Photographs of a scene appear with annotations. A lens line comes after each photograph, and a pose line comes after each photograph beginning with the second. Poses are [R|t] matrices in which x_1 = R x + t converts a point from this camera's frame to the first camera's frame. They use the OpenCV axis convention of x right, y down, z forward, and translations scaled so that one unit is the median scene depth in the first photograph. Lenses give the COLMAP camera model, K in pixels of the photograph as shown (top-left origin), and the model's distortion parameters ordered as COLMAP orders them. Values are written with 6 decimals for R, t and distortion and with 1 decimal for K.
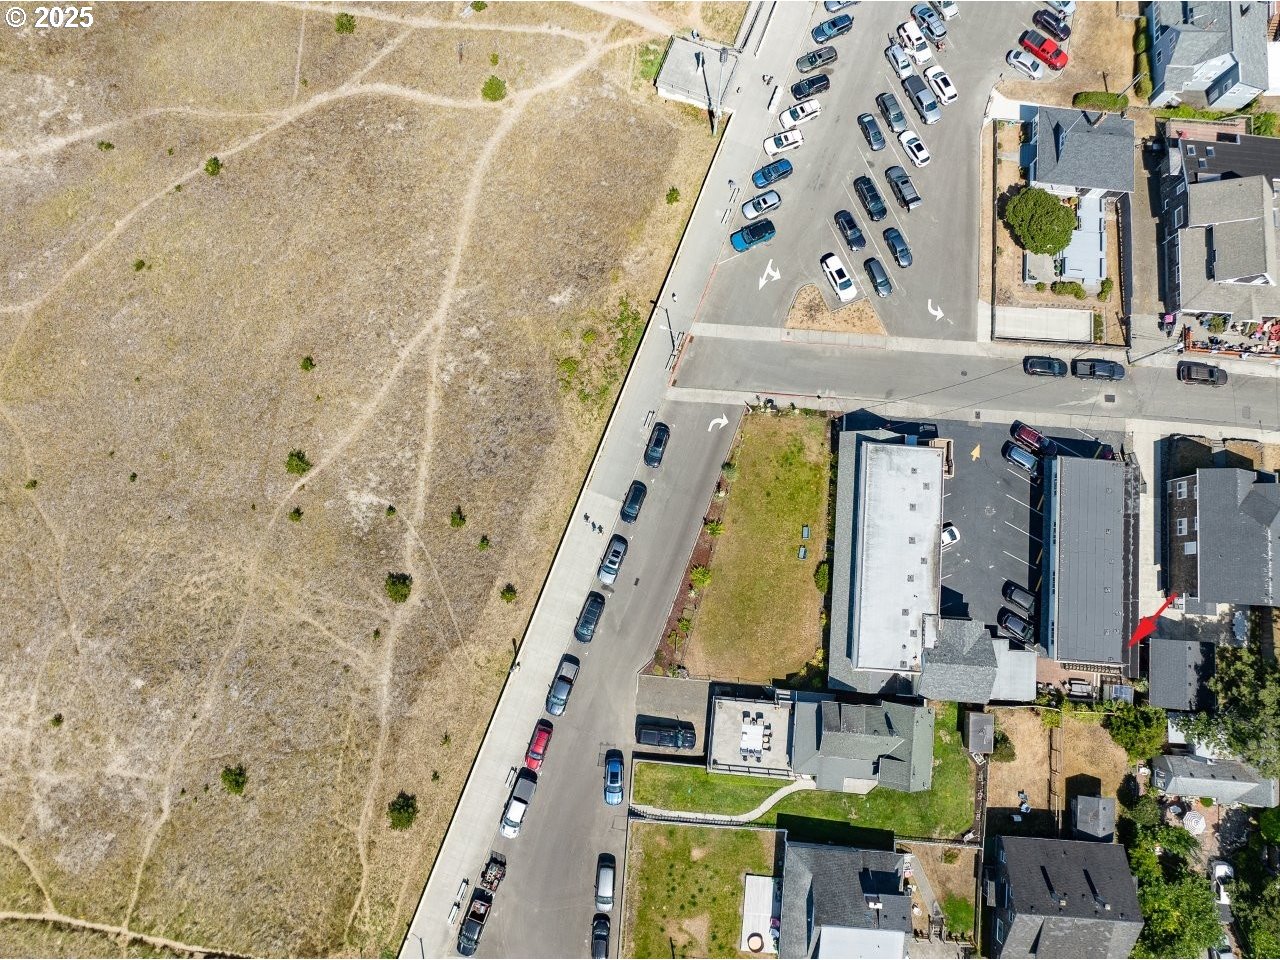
lens RADIAL K [[894.9, 0, 640.0], [0, 894.9, 480.0], [0, 0, 1]] dist [-0.052447, 0.021517]
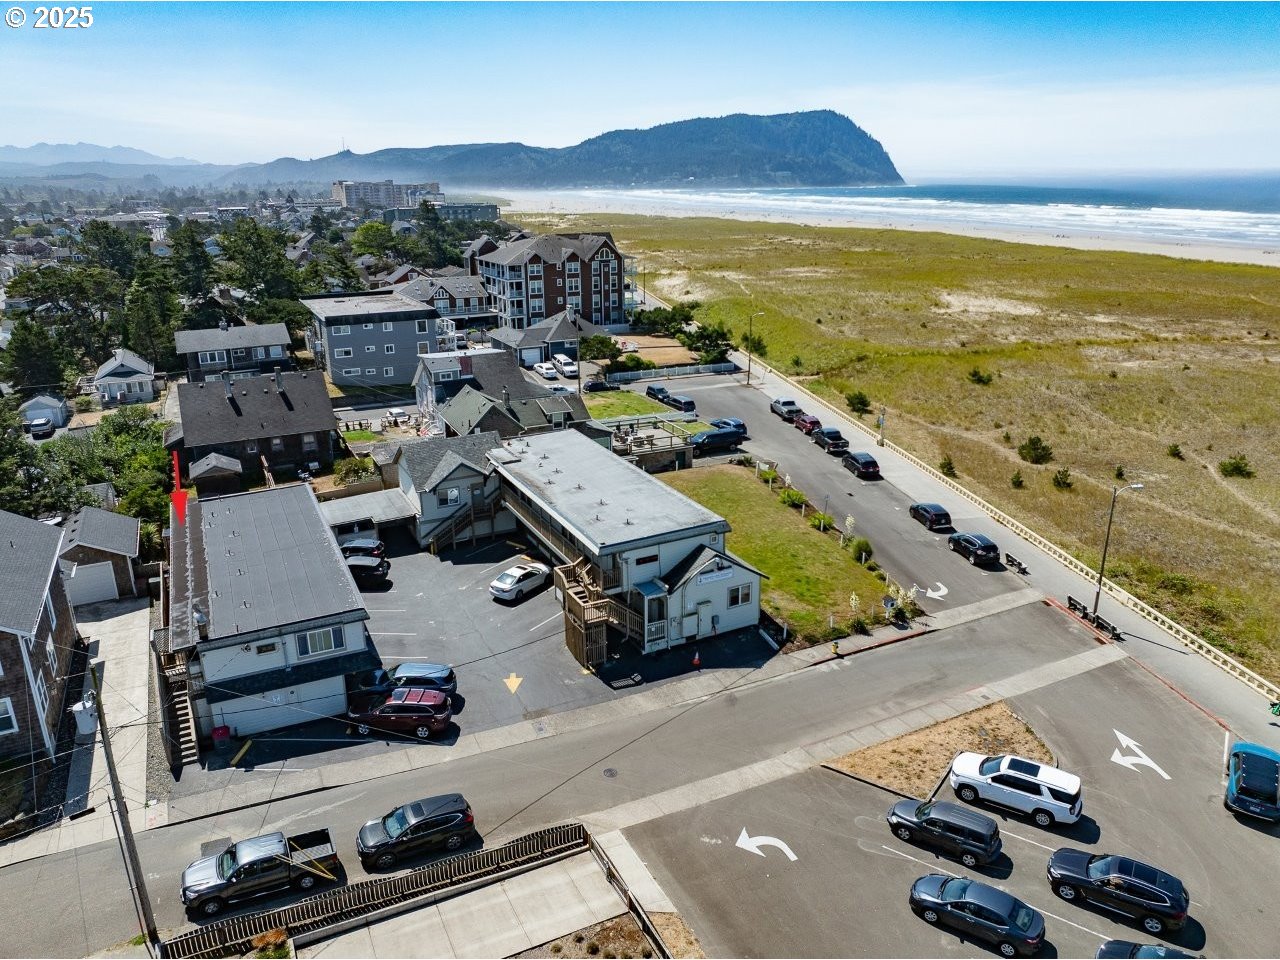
lens RADIAL K [[894.9, 0, 640.0], [0, 894.9, 480.0], [0, 0, 1]] dist [-0.052447, 0.021517]
pose [[-0.856189, 0.181621, -0.483689, 0.525970], [-0.508820, -0.133894, 0.850397, -0.452912], [0.089687, 0.974211, 0.207051, 0.791685]]
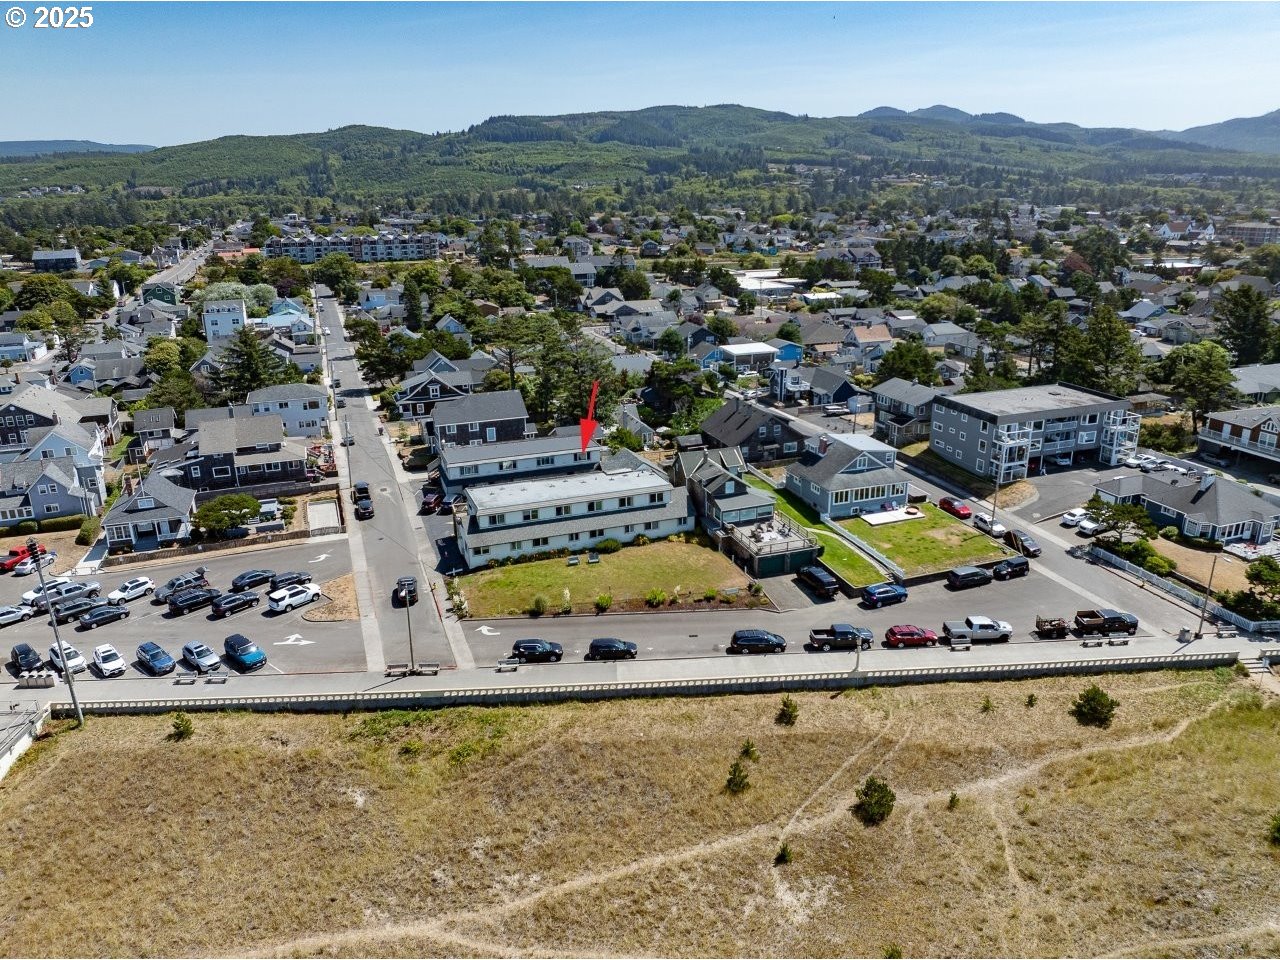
lens RADIAL K [[894.9, 0, 640.0], [0, 894.9, 480.0], [0, 0, 1]] dist [-0.052447, 0.021517]
pose [[-0.418551, -0.272895, 0.866224, -0.684786], [0.901566, -0.009837, 0.432529, -0.304252], [-0.109514, 0.961993, 0.250150, 0.628450]]
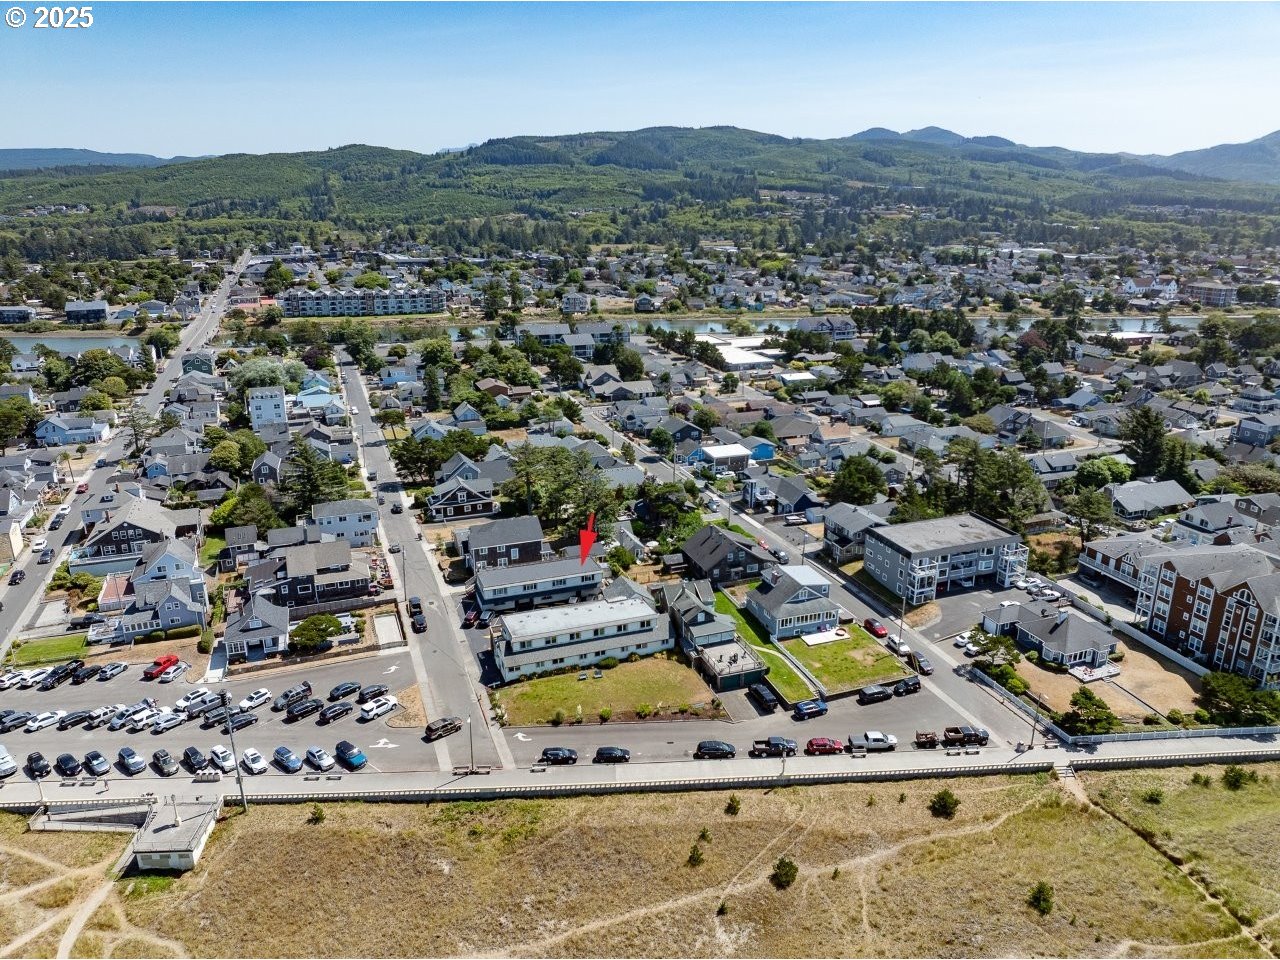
lens RADIAL K [[894.9, 0, 640.0], [0, 894.9, 480.0], [0, 0, 1]] dist [-0.052447, 0.021517]
pose [[-0.423097, -0.266382, 0.866042, -0.928637], [0.897809, 0.005631, 0.440349, -0.453580], [-0.122178, 0.963851, 0.236777, 0.363123]]
